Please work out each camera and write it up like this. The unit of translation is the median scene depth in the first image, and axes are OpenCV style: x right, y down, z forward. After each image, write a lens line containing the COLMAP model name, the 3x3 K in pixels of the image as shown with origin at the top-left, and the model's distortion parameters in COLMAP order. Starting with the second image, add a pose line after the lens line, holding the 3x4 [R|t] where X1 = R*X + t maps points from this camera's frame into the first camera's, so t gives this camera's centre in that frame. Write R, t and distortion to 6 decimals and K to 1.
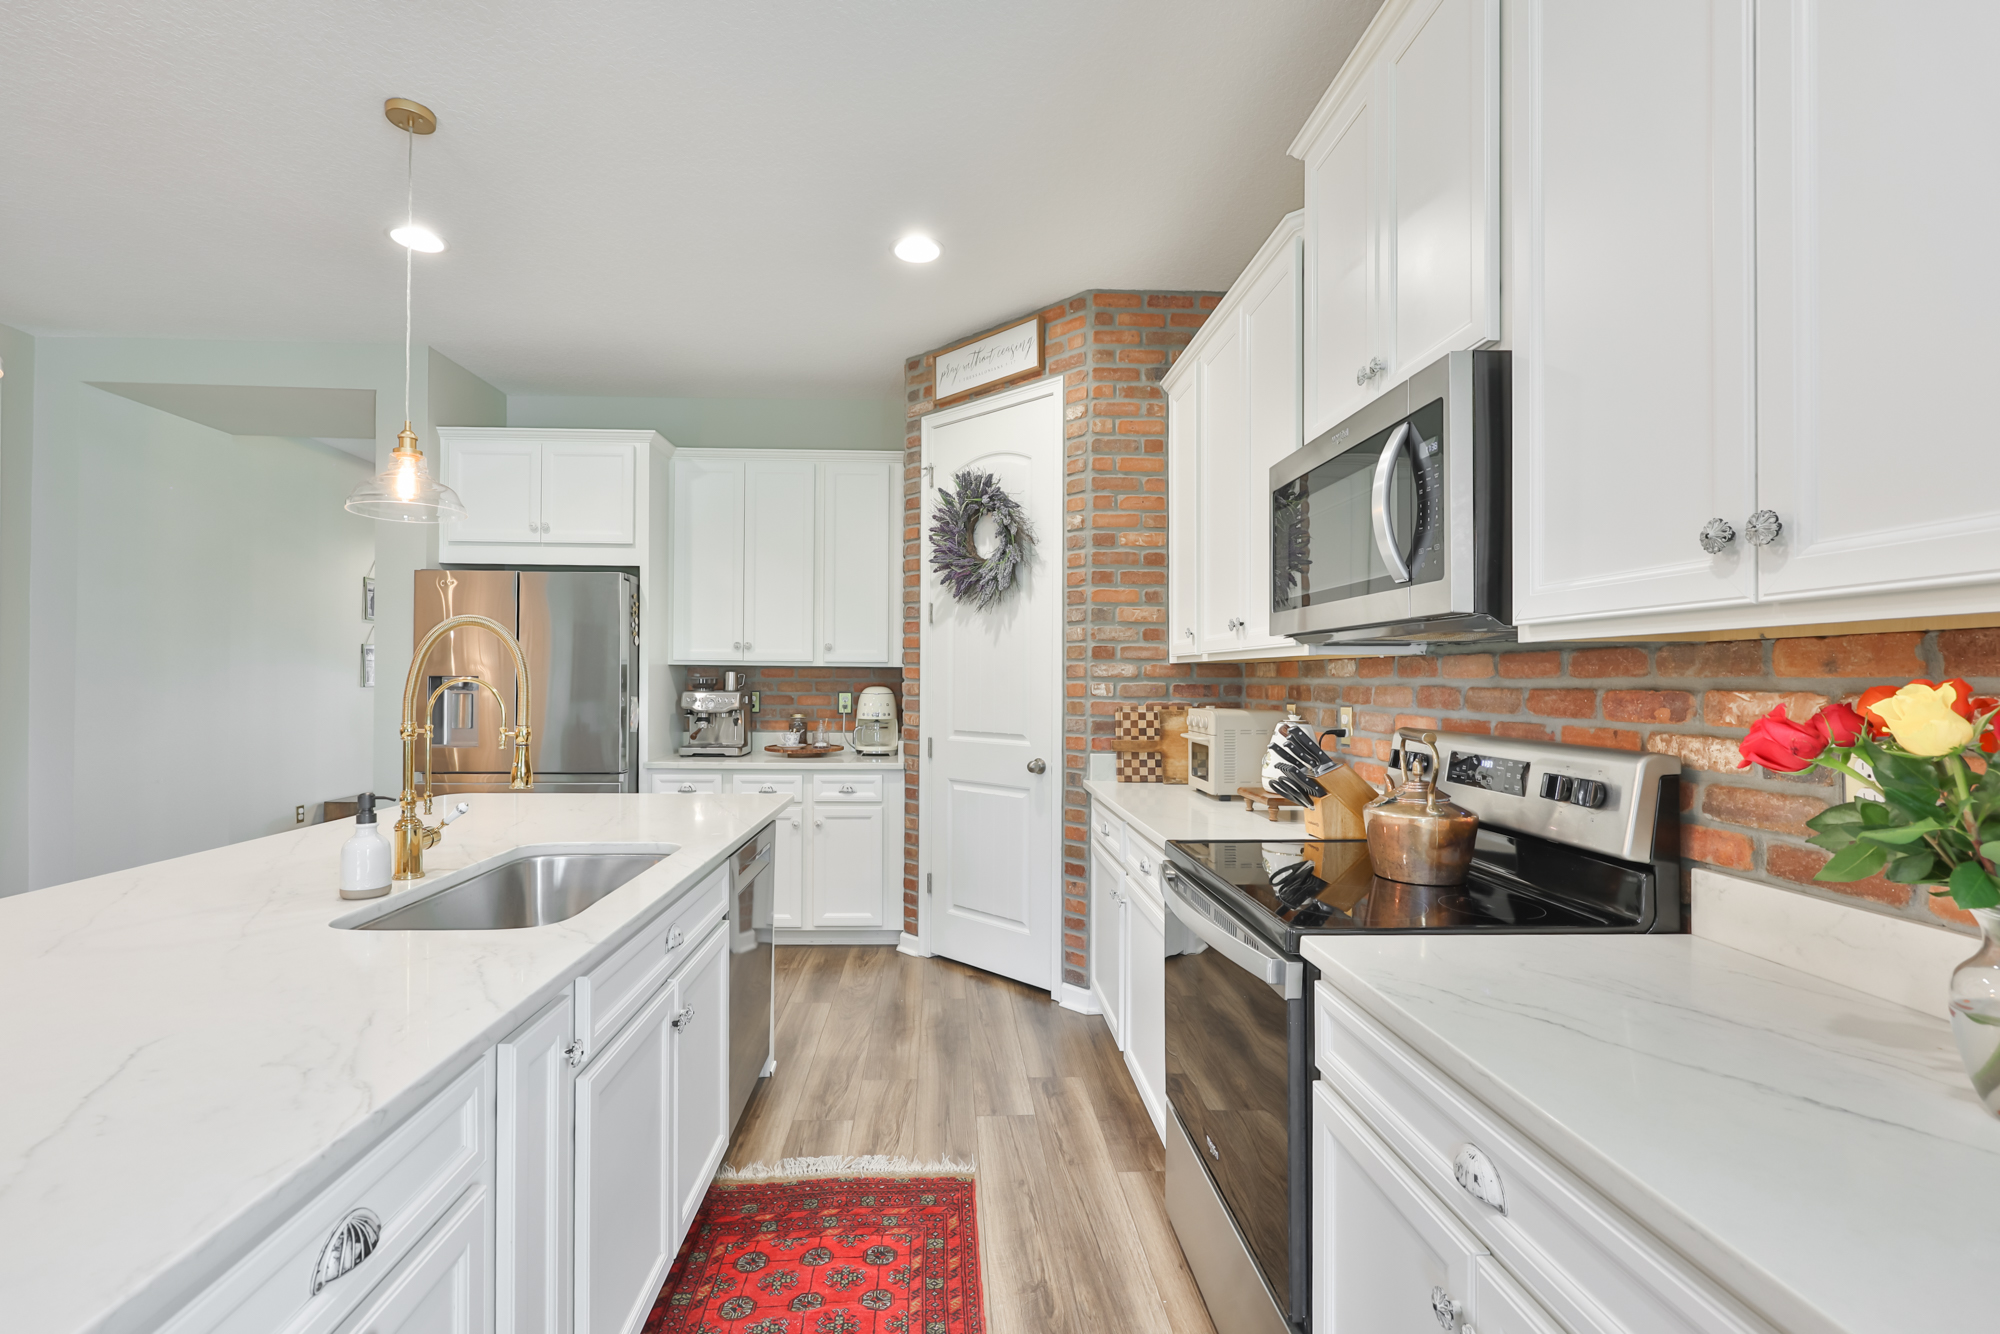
lens RADIAL K [[856.6, 0, 963.2], [0, 856.6, 680.5], [0, 0, 1]] dist [-0.003478, 0.001006]
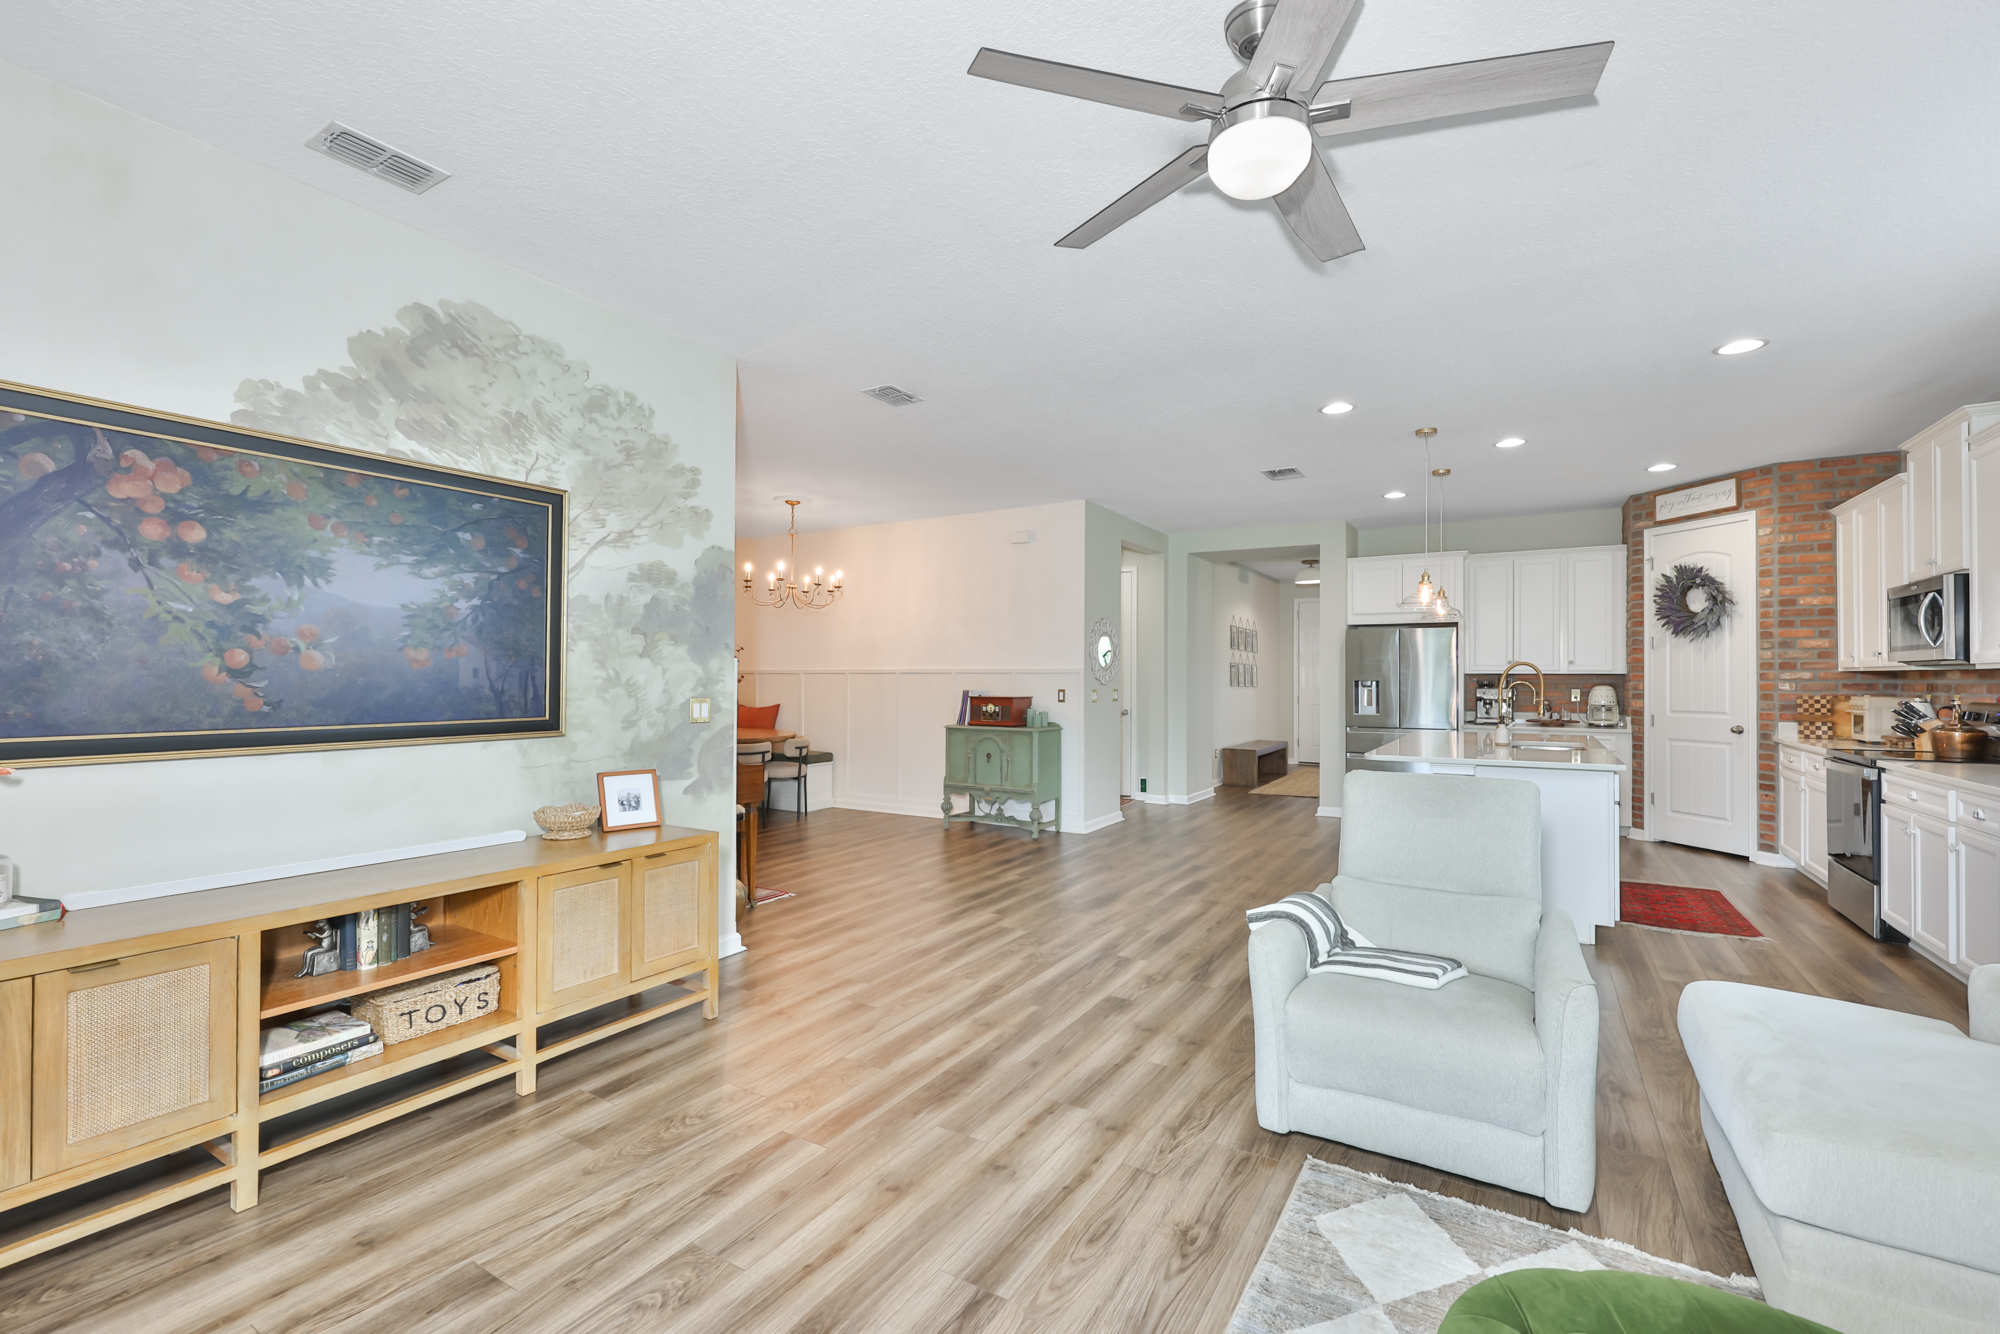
lens RADIAL K [[856.6, 0, 997.7], [0, 856.6, 675.2], [0, 0, 1]] dist [-0.003478, 0.001006]
pose [[0.841317, -0.006455, -0.540503, -0.257867], [0.002254, 0.999962, -0.008433, -0.001156], [0.540537, 0.005877, 0.841300, -1.384817]]
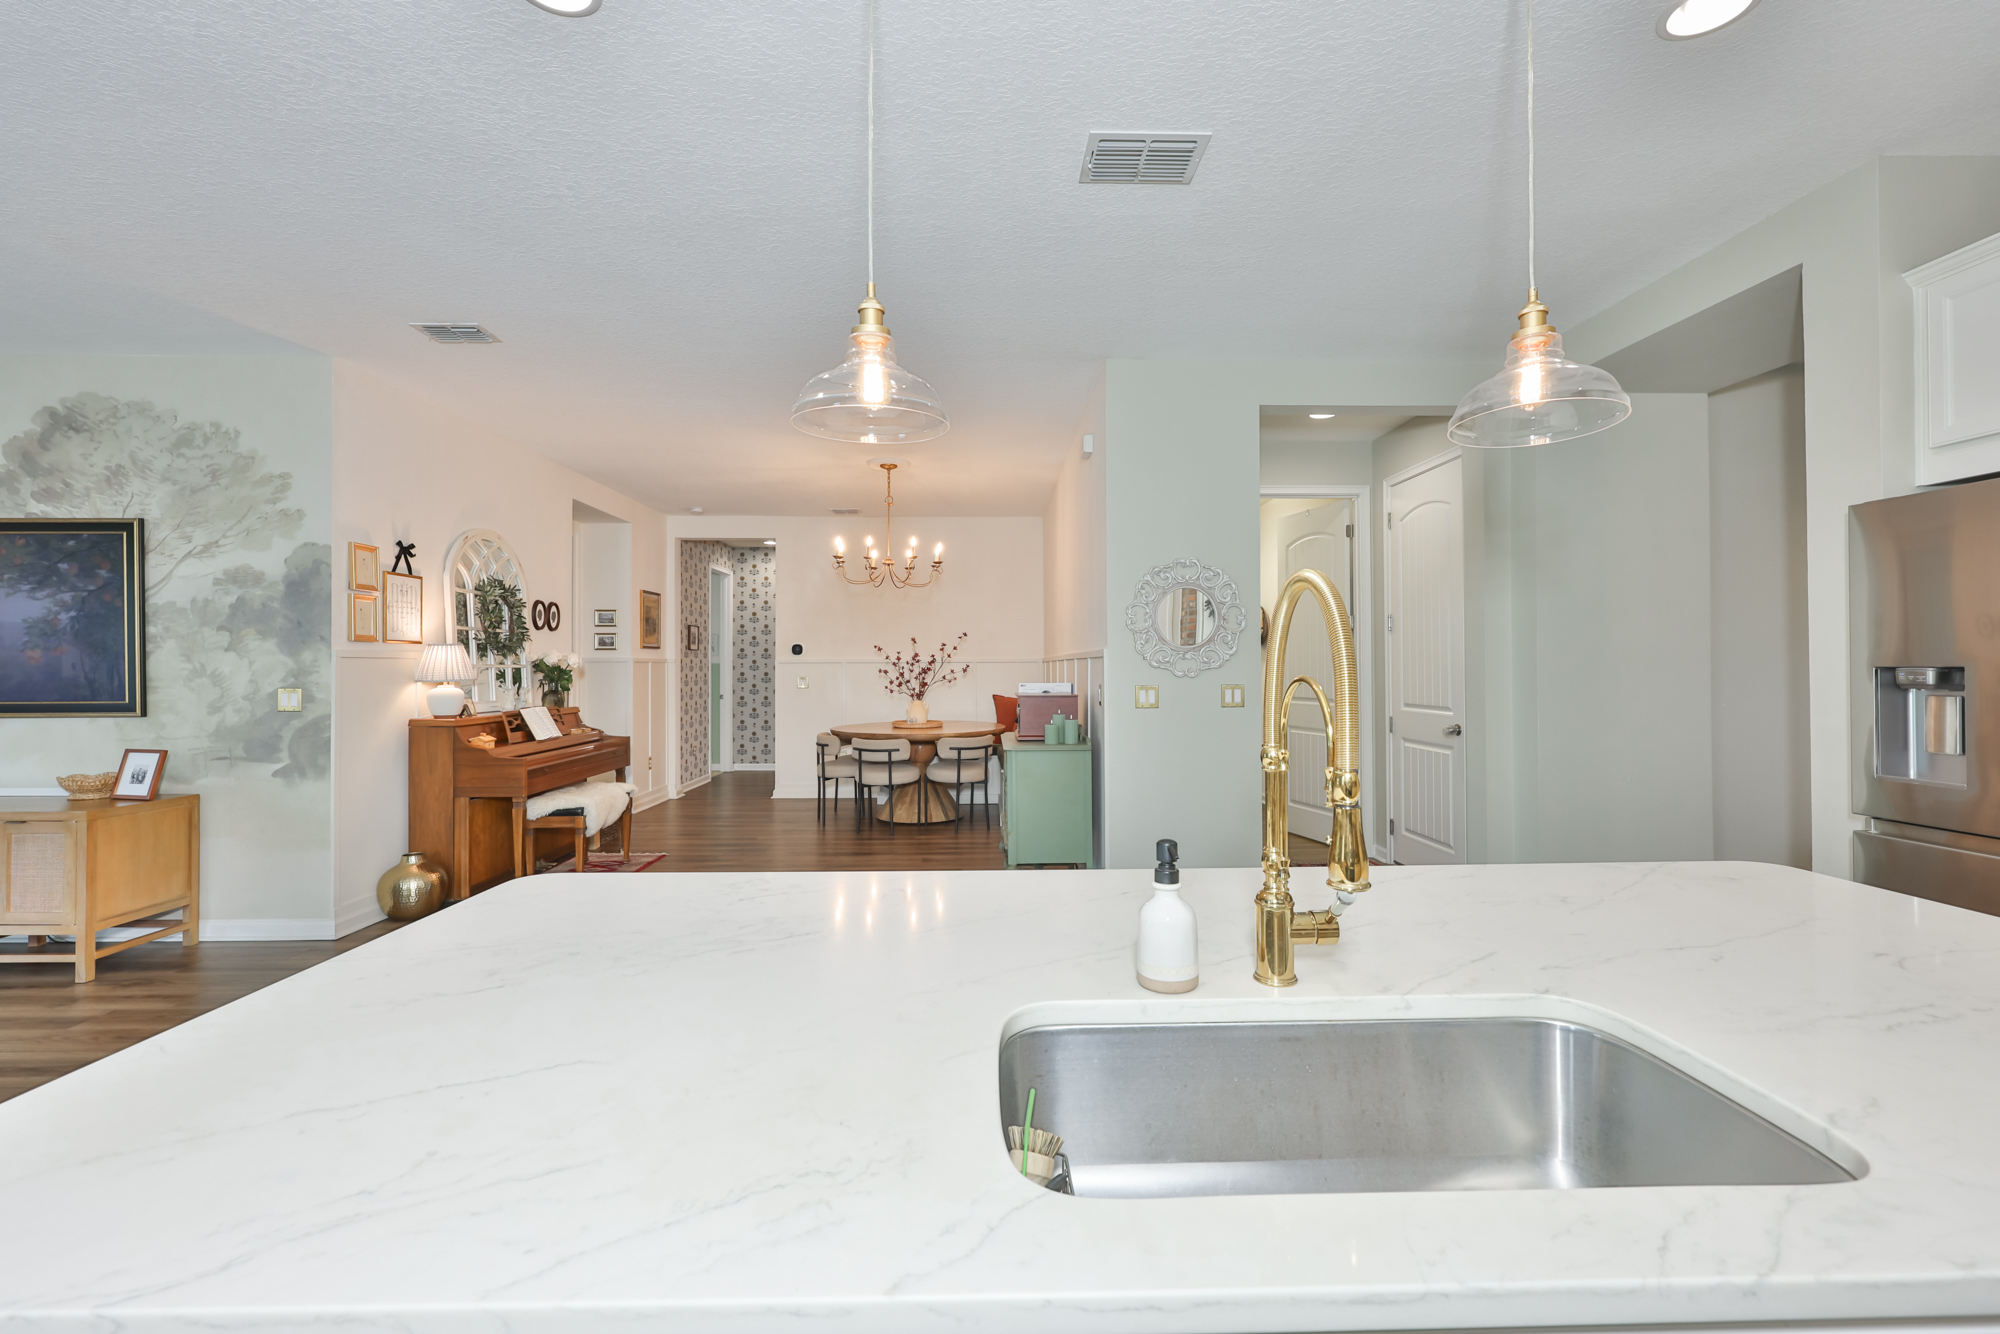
lens RADIAL K [[856.6, 0, 1007.3], [0, 856.6, 657.4], [0, 0, 1]] dist [-0.003478, 0.001006]
pose [[0.000855, -0.015824, -0.999874, 0.007106], [0.001723, 0.999873, -0.015822, -0.003852], [0.999998, -0.001709, 0.000882, 0.409190]]
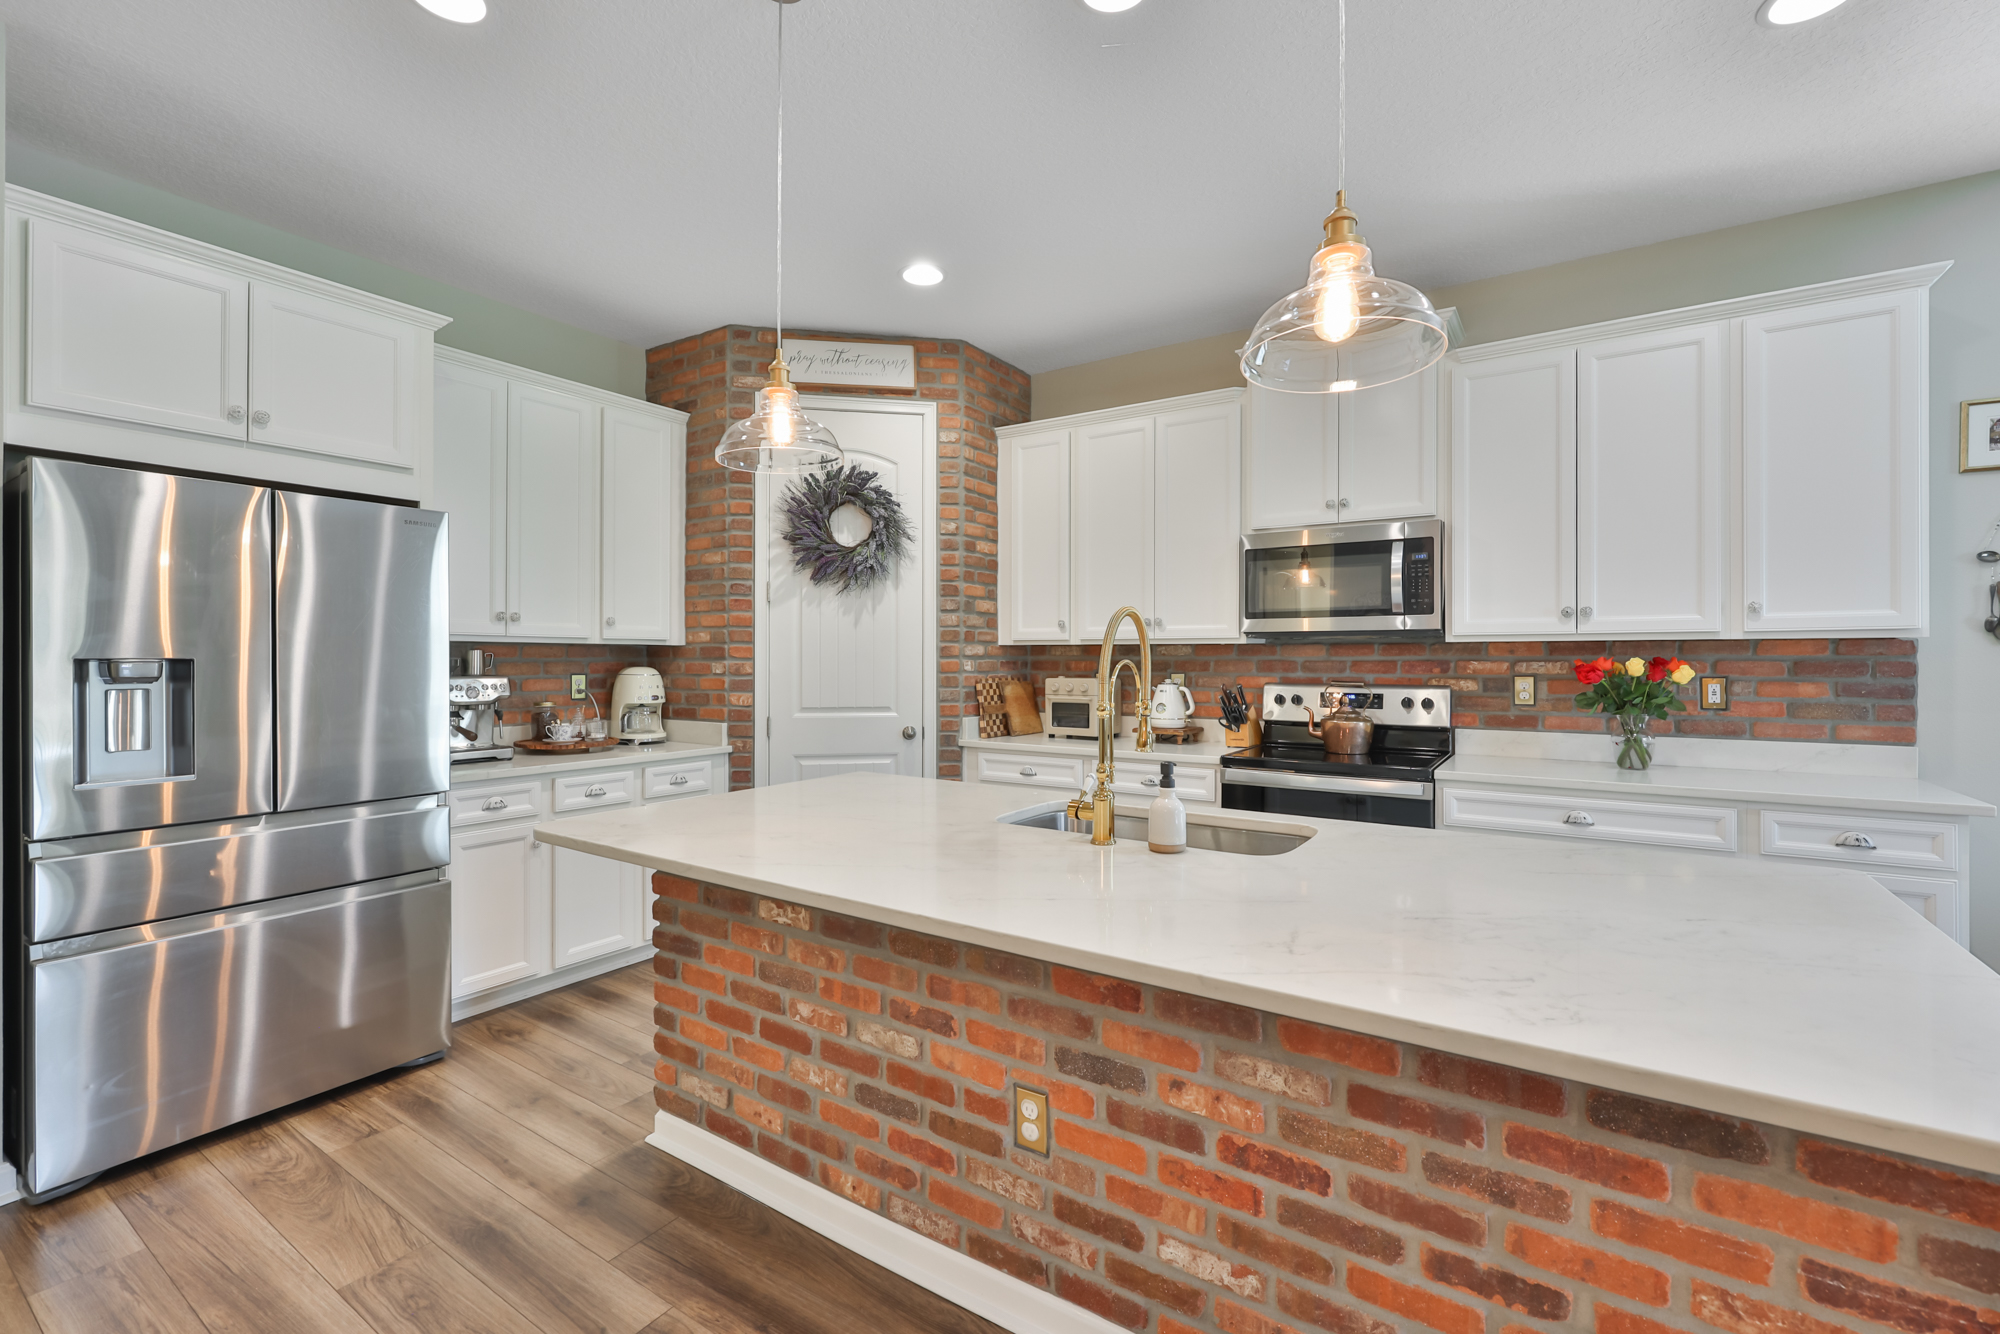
lens RADIAL K [[856.6, 0, 1007.8], [0, 856.6, 661.3], [0, 0, 1]] dist [-0.003478, 0.001006]
pose [[0.576648, -0.008177, 0.816951, -0.820414], [0.004351, 0.999966, 0.006938, -0.004465], [-0.816981, -0.000446, 0.576665, 0.236660]]
